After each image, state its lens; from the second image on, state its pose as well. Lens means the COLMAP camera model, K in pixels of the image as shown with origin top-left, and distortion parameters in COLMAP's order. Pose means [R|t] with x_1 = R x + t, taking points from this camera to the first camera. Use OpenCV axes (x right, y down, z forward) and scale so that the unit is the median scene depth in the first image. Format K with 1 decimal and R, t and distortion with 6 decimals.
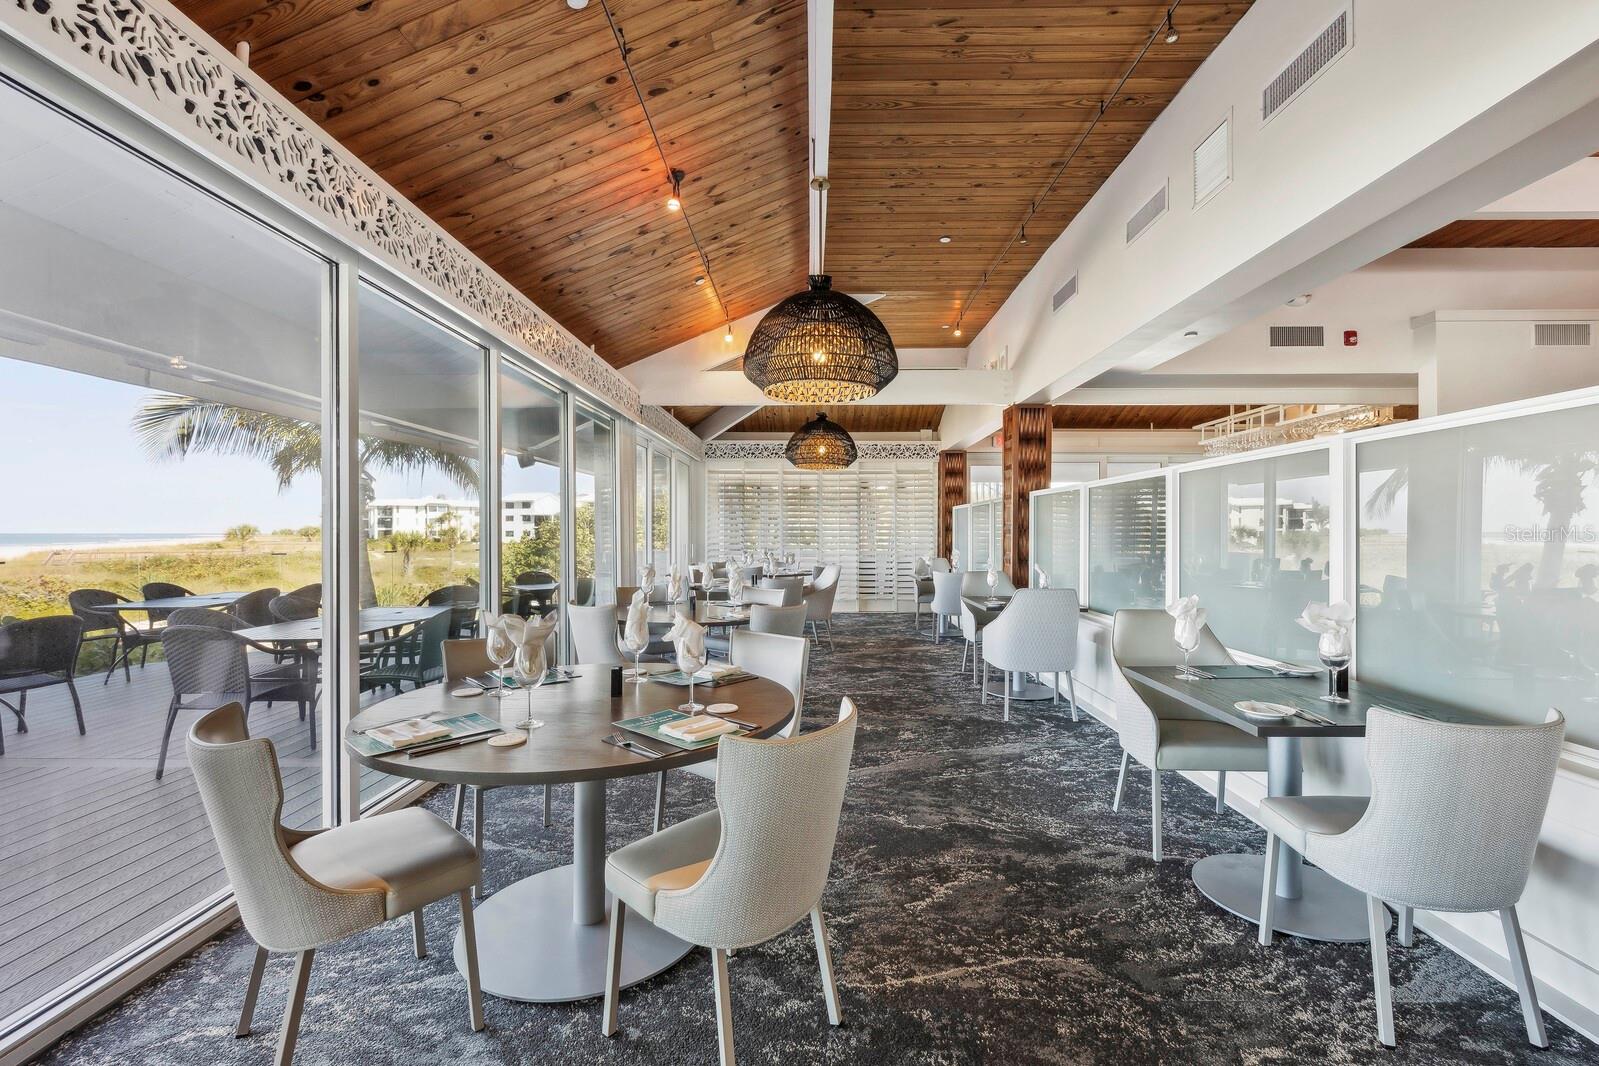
lens RADIAL K [[715.7, 0, 799.5], [0, 715.7, 533.0], [0, 0, 1]] dist [0.000365, -0.000111]
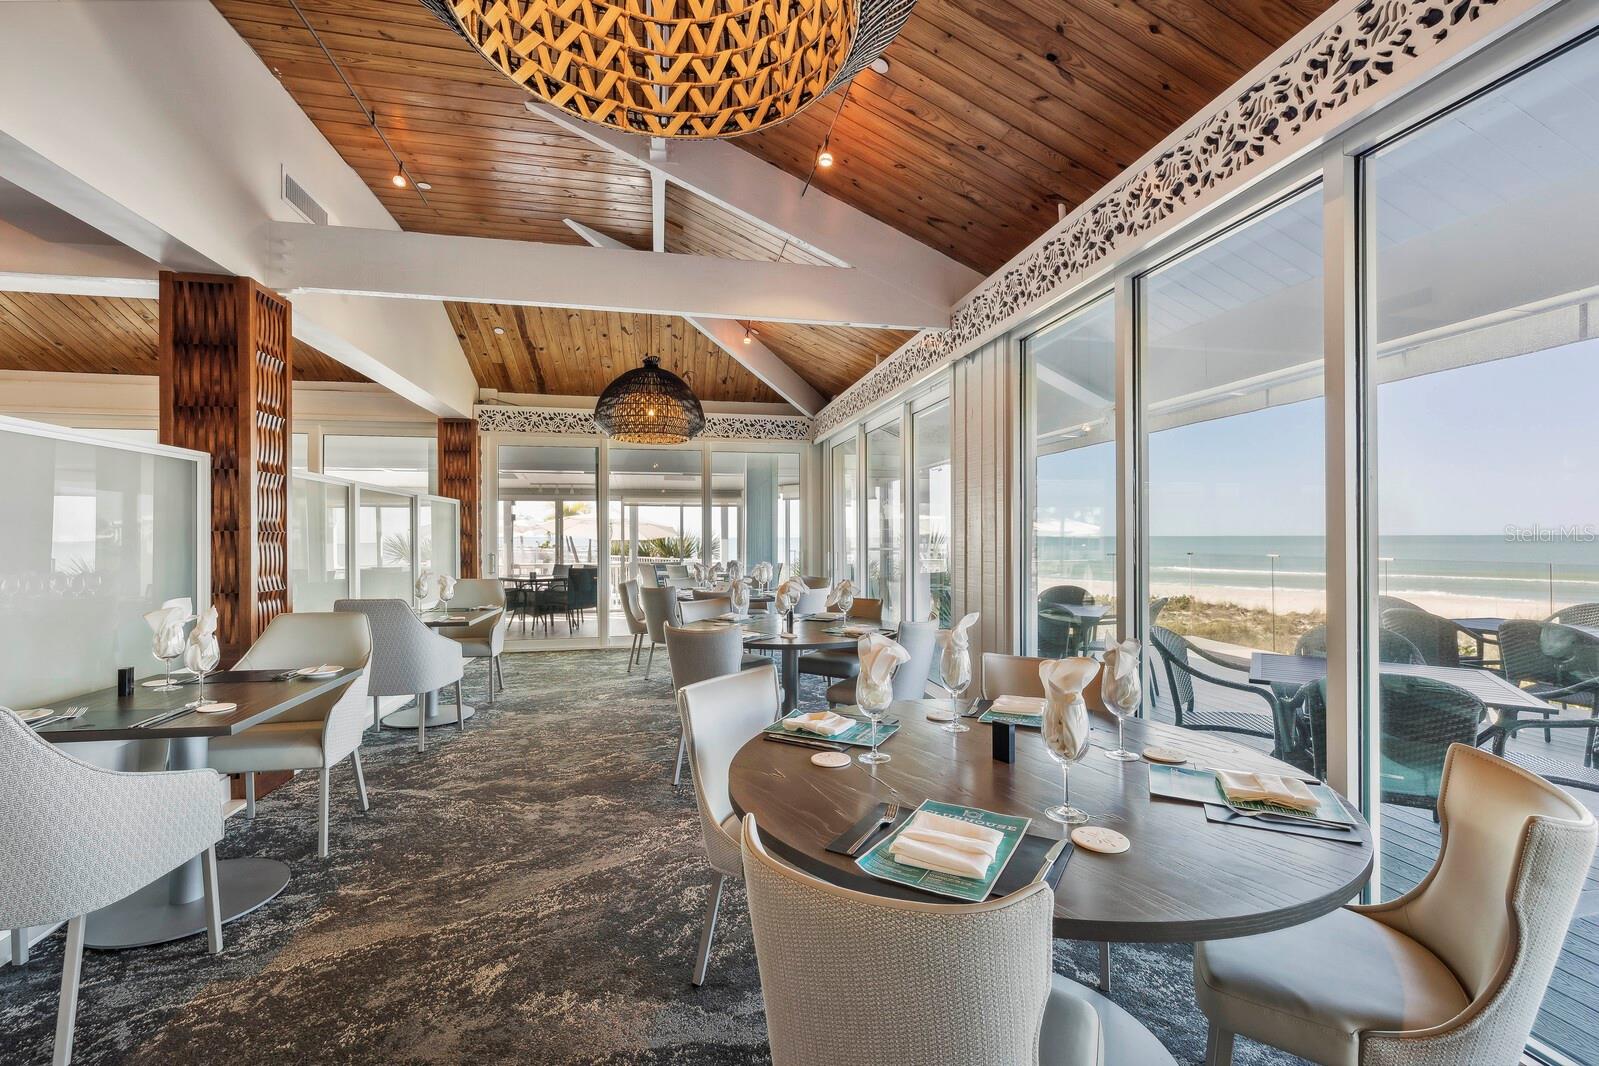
lens RADIAL K [[680.9, 0, 795.6], [0, 680.9, 531.7], [0, 0, 1]] dist [0.000883, -0.000476]
pose [[-0.977271, 0.002442, -0.211981, 0.061395], [0.003539, 0.999982, -0.004797, 0.000269], [0.211965, -0.005438, -0.977262, 1.803212]]
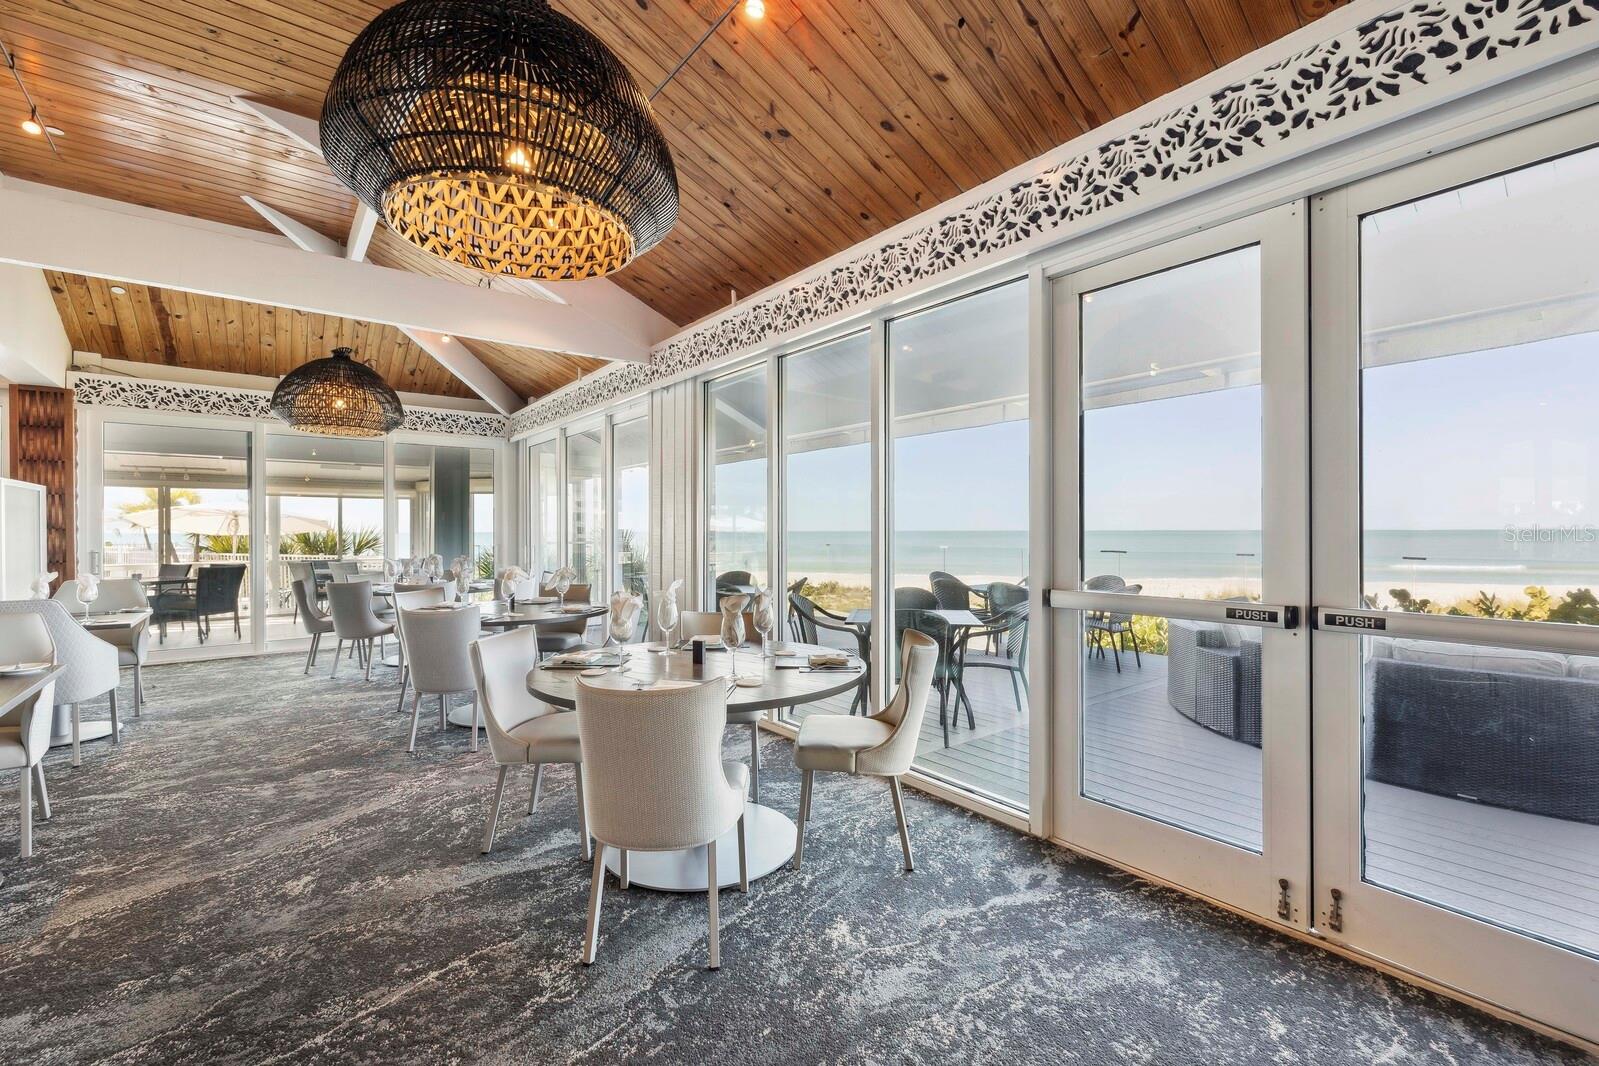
lens RADIAL K [[680.9, 0, 795.6], [0, 680.9, 531.7], [0, 0, 1]] dist [0.000883, -0.000476]
pose [[-0.780093, 0.003548, -0.625653, 0.221054], [0.001403, 0.999991, 0.003921, -0.000165], [0.625662, 0.002181, -0.780092, 2.048655]]
